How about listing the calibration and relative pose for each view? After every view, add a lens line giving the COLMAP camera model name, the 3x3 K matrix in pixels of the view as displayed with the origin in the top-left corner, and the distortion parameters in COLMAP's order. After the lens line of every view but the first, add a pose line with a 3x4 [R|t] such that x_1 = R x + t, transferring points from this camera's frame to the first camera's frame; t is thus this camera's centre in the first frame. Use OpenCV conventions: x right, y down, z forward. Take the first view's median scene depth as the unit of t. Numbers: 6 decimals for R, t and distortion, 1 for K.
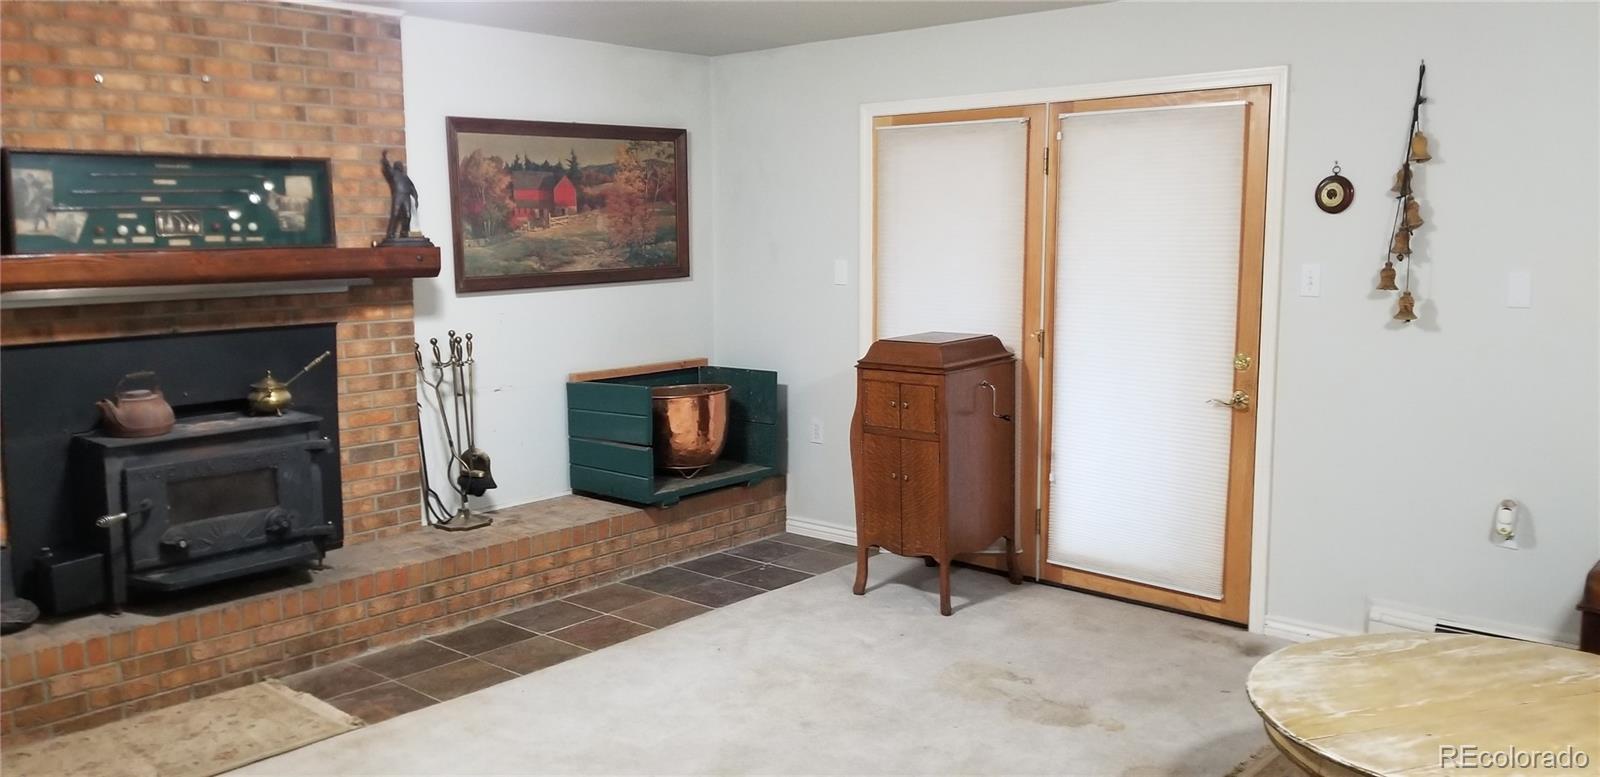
lens RADIAL K [[1203.9, 0, 800.0], [0, 1203.9, 388.5], [0, 0, 1]] dist [0.004453, -0.062412]
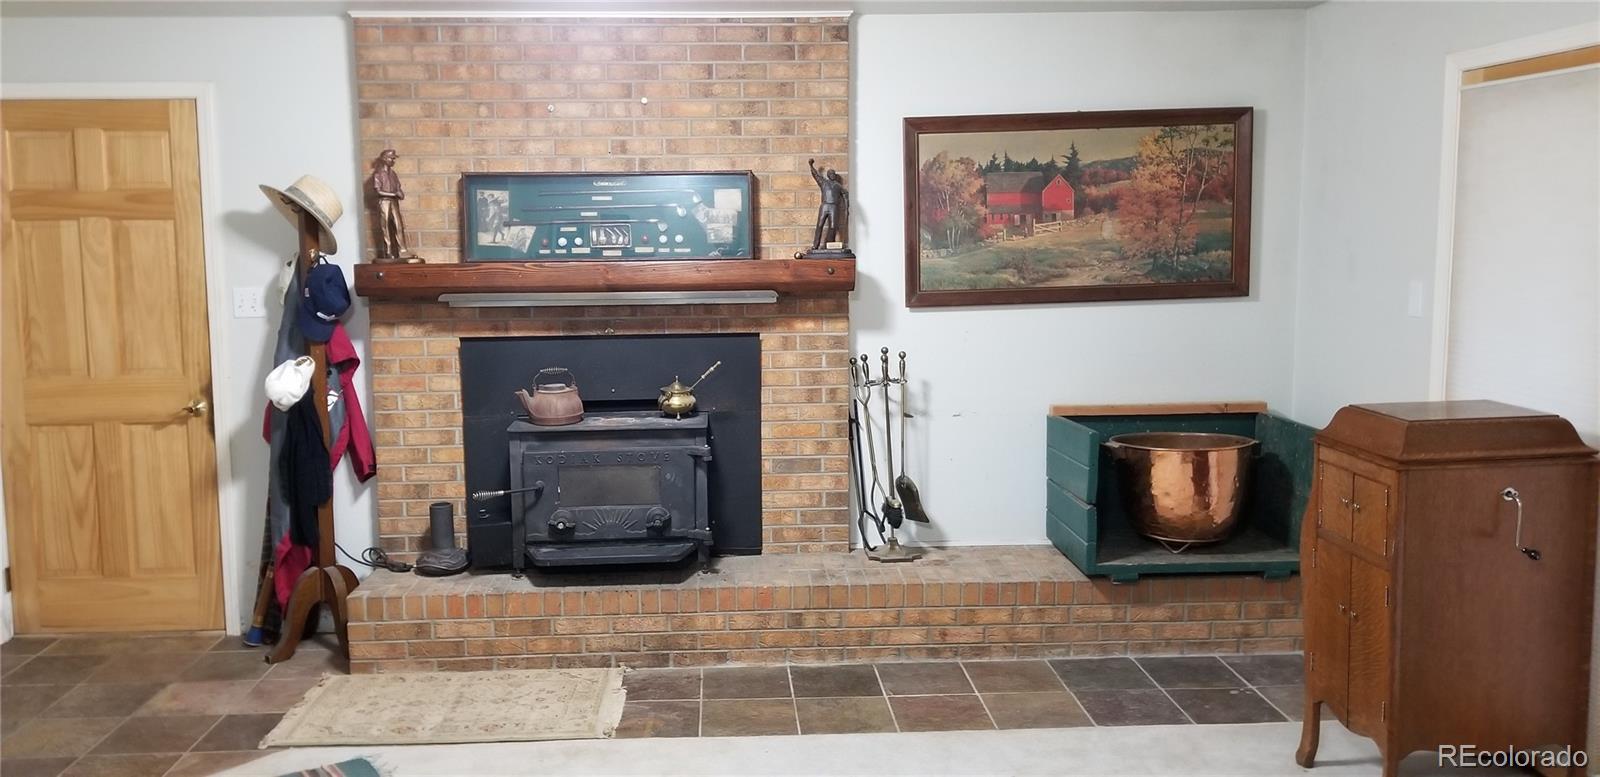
lens RADIAL K [[1213.3, 0, 793.7], [0, 1213.3, 368.1], [0, 0, 1]] dist [0.121155, -0.253686]
pose [[0.685987, 0.080807, -0.723113, 0.361290], [-0.087682, 0.995752, 0.028094, -0.054474], [0.722311, 0.044132, 0.690159, 0.306861]]
